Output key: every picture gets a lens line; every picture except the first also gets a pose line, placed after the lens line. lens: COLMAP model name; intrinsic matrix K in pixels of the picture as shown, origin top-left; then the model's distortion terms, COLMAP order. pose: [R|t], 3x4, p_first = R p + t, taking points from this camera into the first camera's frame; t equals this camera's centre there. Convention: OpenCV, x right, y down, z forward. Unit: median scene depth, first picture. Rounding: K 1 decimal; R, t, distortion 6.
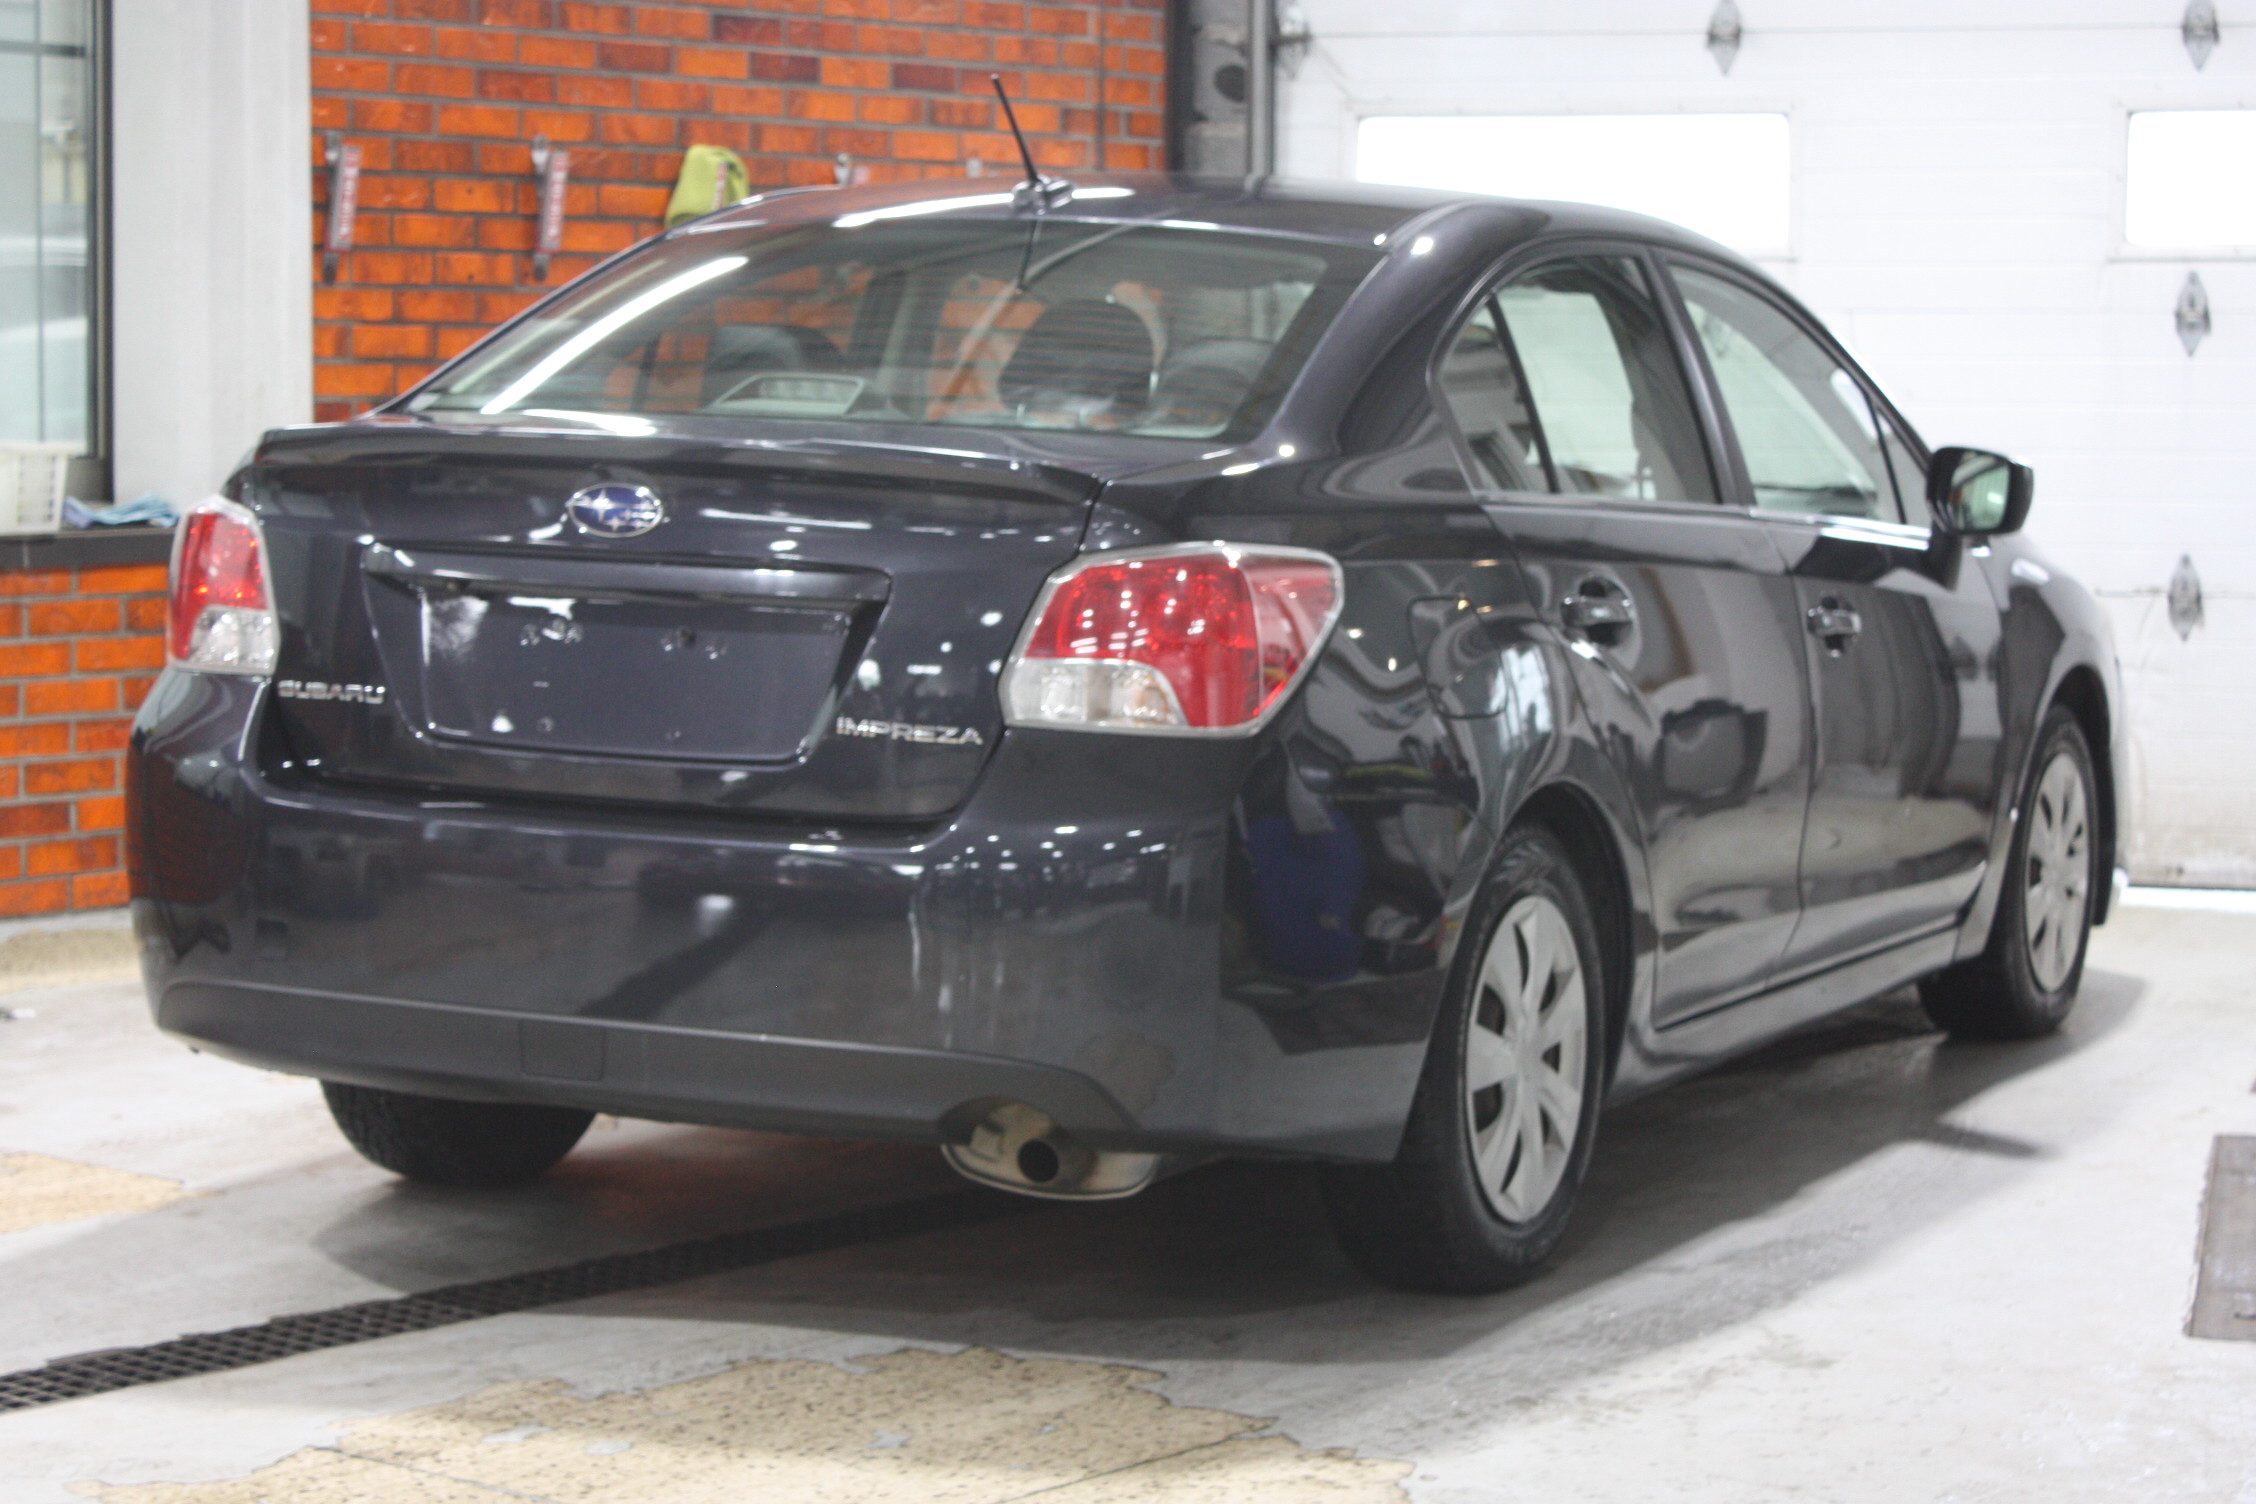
lens RADIAL K [[4954.0, 0, 1125.0], [0, 4954.0, 753.7], [0, 0, 1]] dist [0.080686, 0.000000]
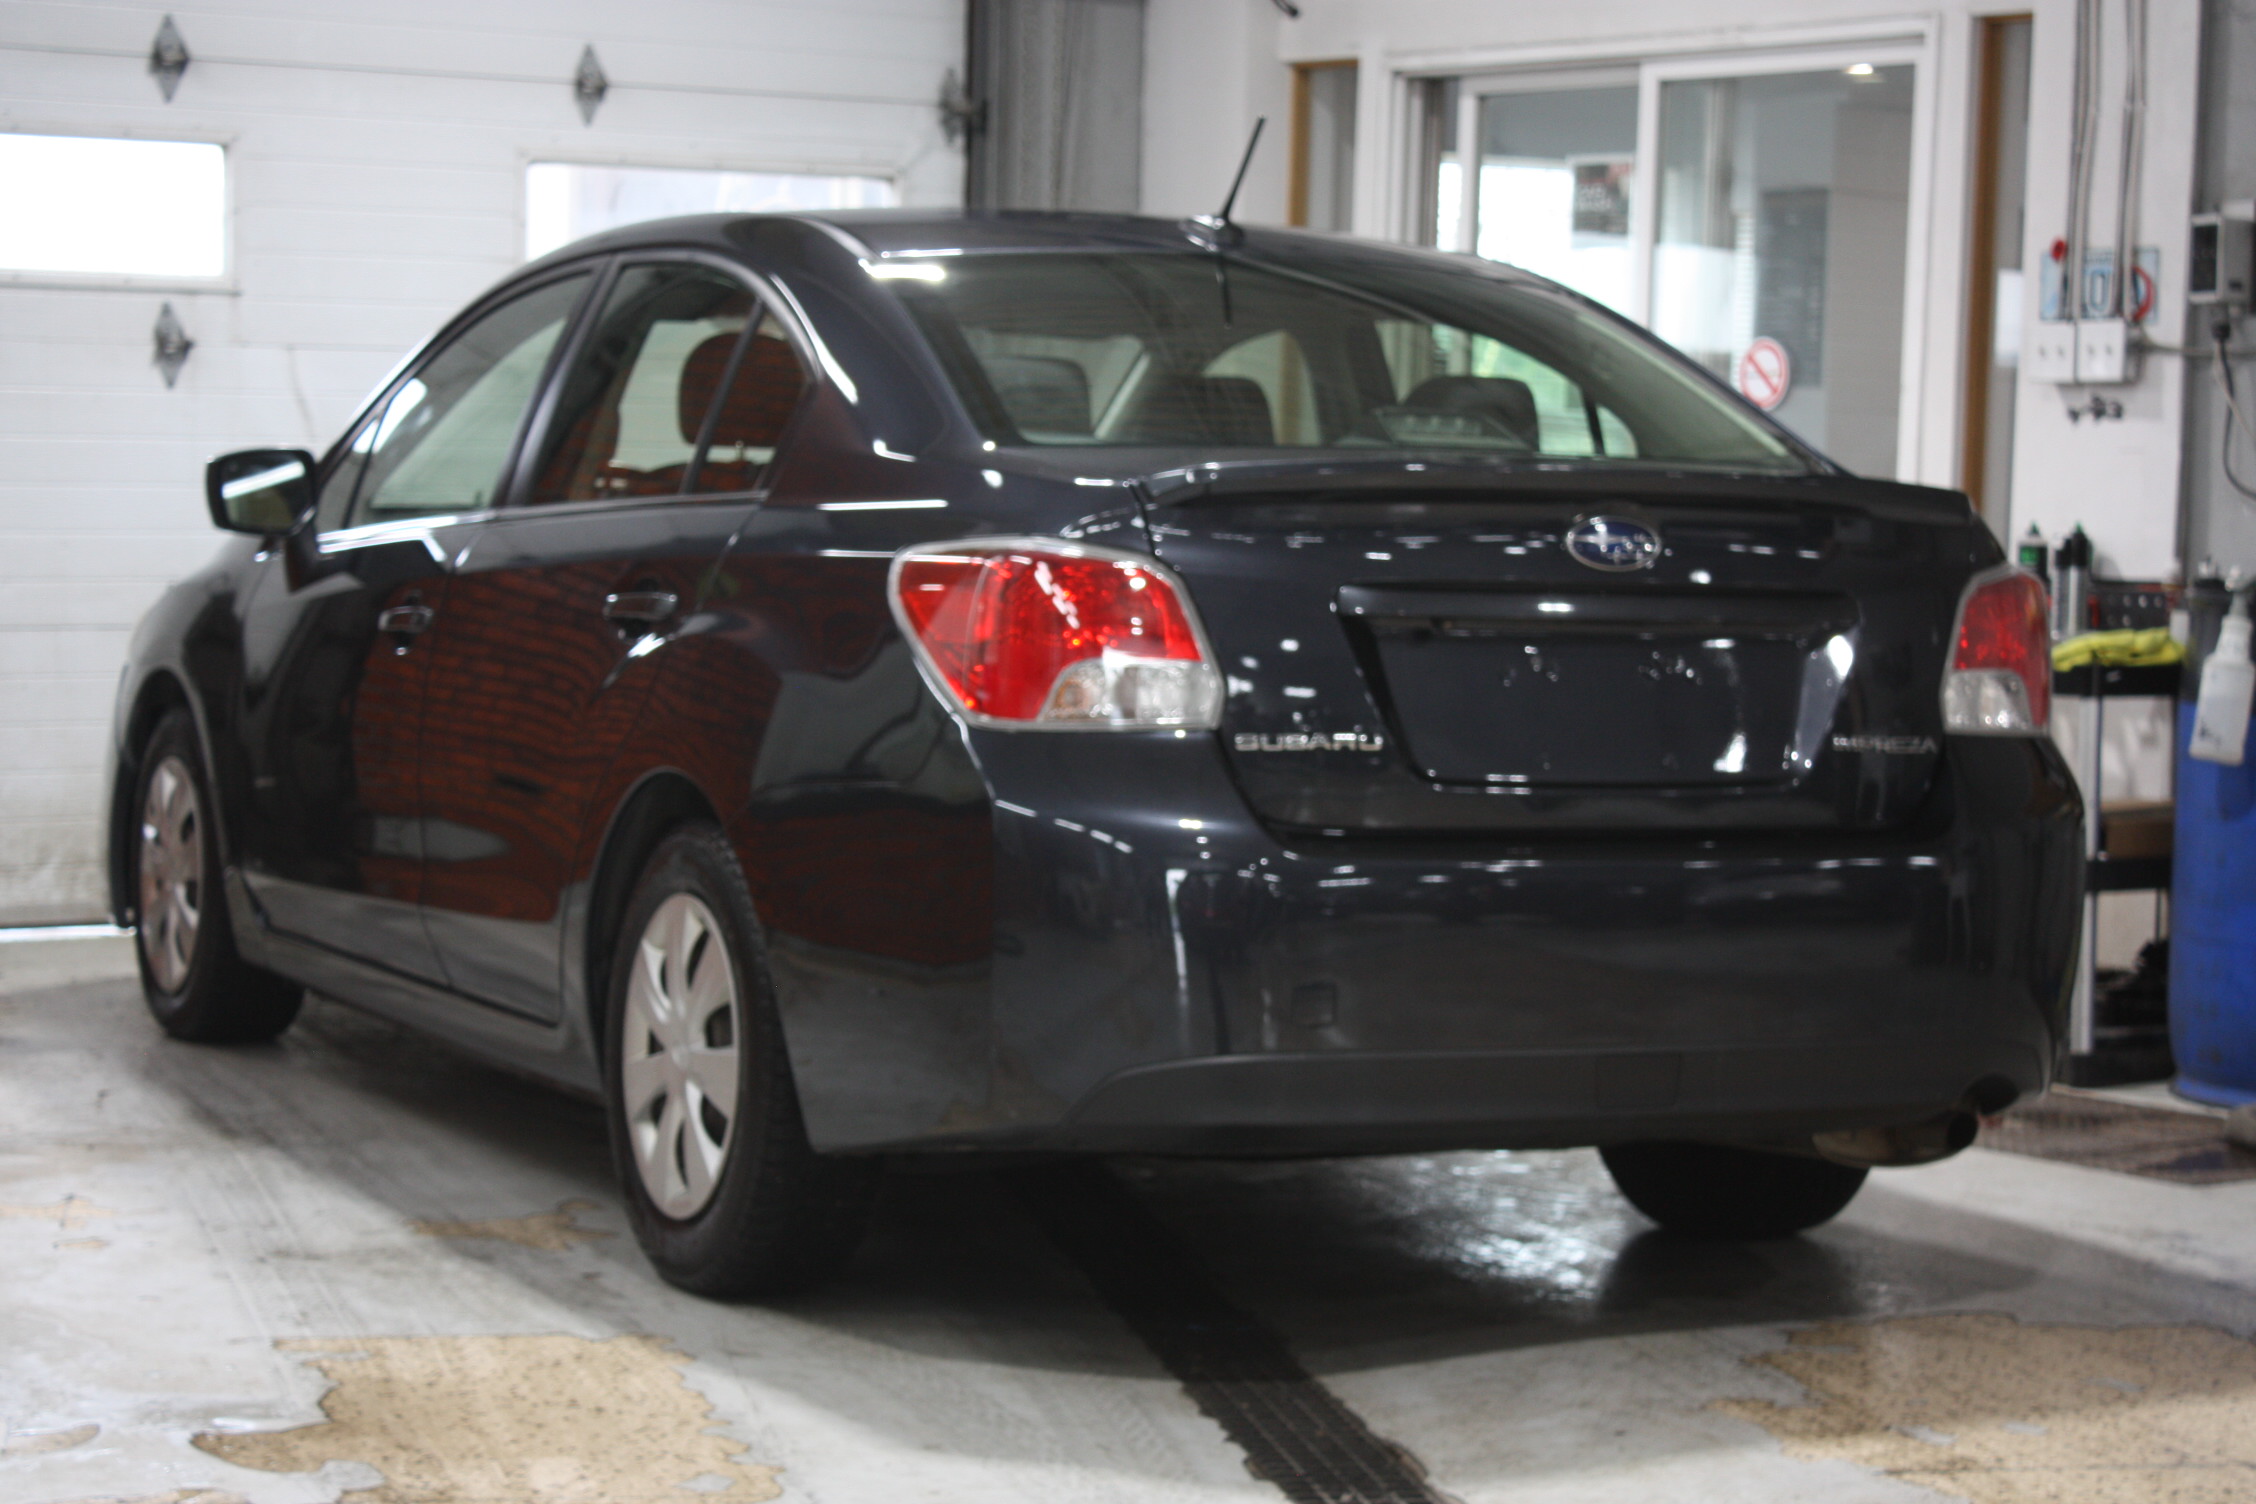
lens RADIAL K [[4954.0, 0, 1122.9], [0, 4954.0, 754.9], [0, 0, 1]] dist [0.080686, 0.000000]
pose [[0.620074, -0.052821, 0.782763, -0.915609], [0.058472, 0.998067, 0.021030, -0.031846], [-0.782361, 0.032730, 0.621964, 0.433953]]
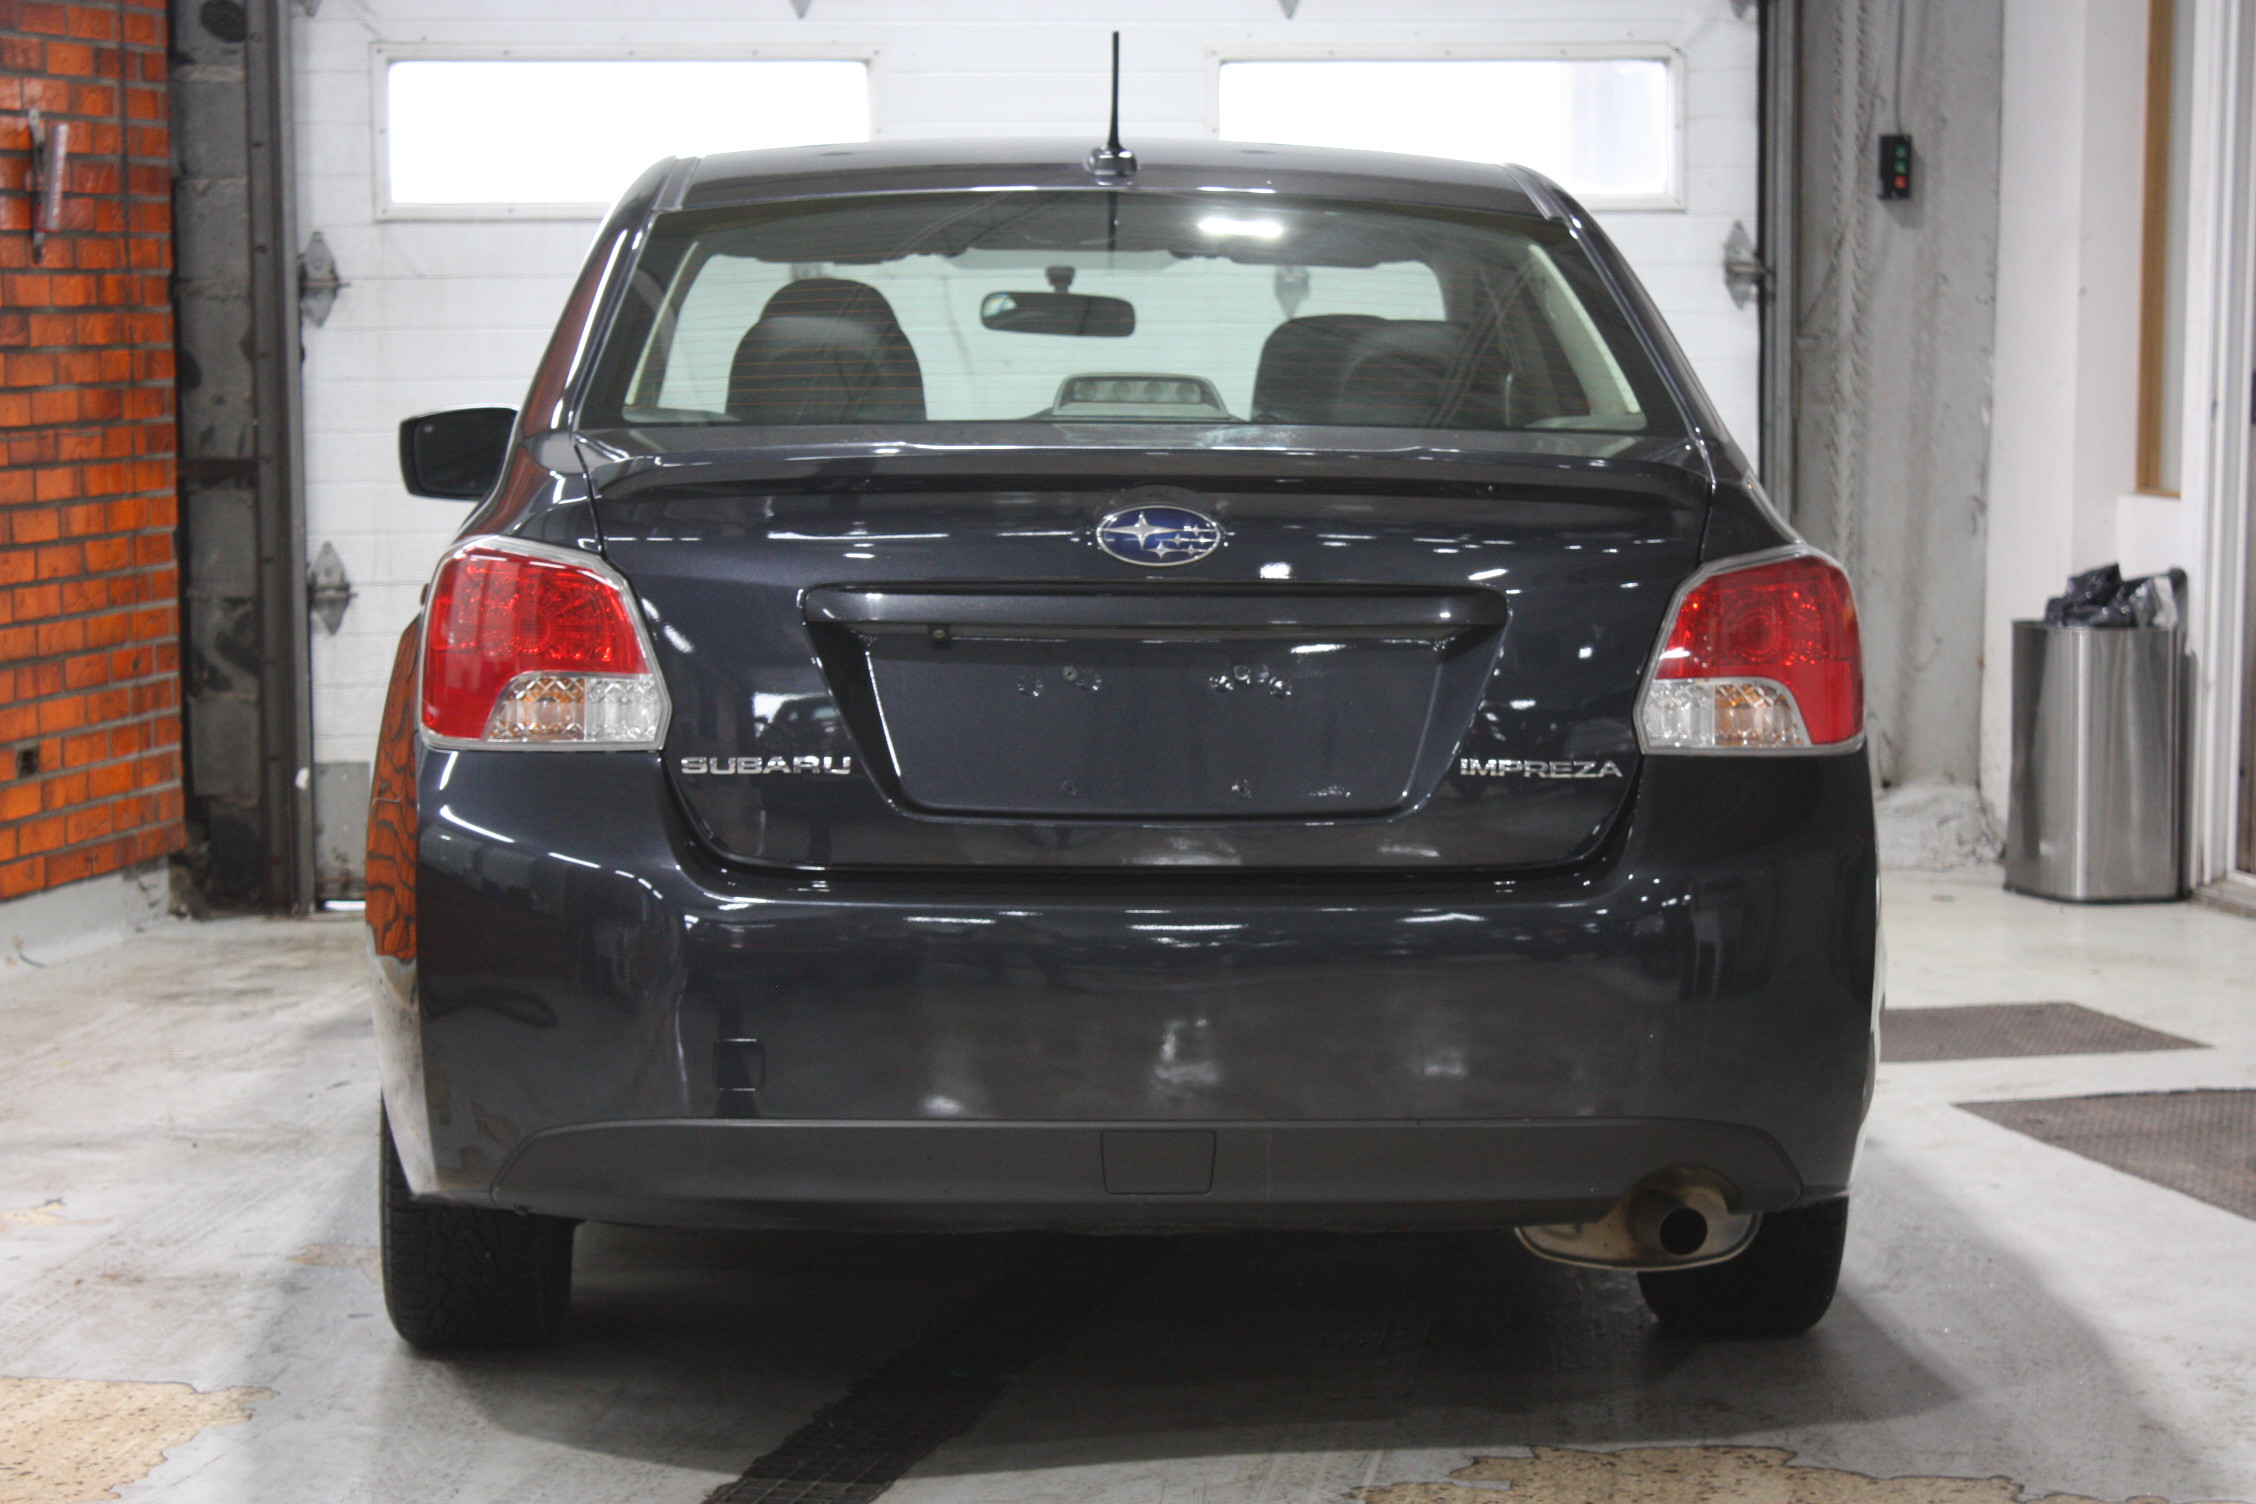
lens RADIAL K [[5430.7, 0, 1132.5], [0, 5430.7, 746.7], [0, 0, 1]] dist [0.169425, 0.000000]
pose [[0.873980, -0.060148, 0.482225, -0.544260], [0.059437, 0.998091, 0.016769, -0.027269], [-0.482313, 0.014007, 0.875887, 0.162104]]
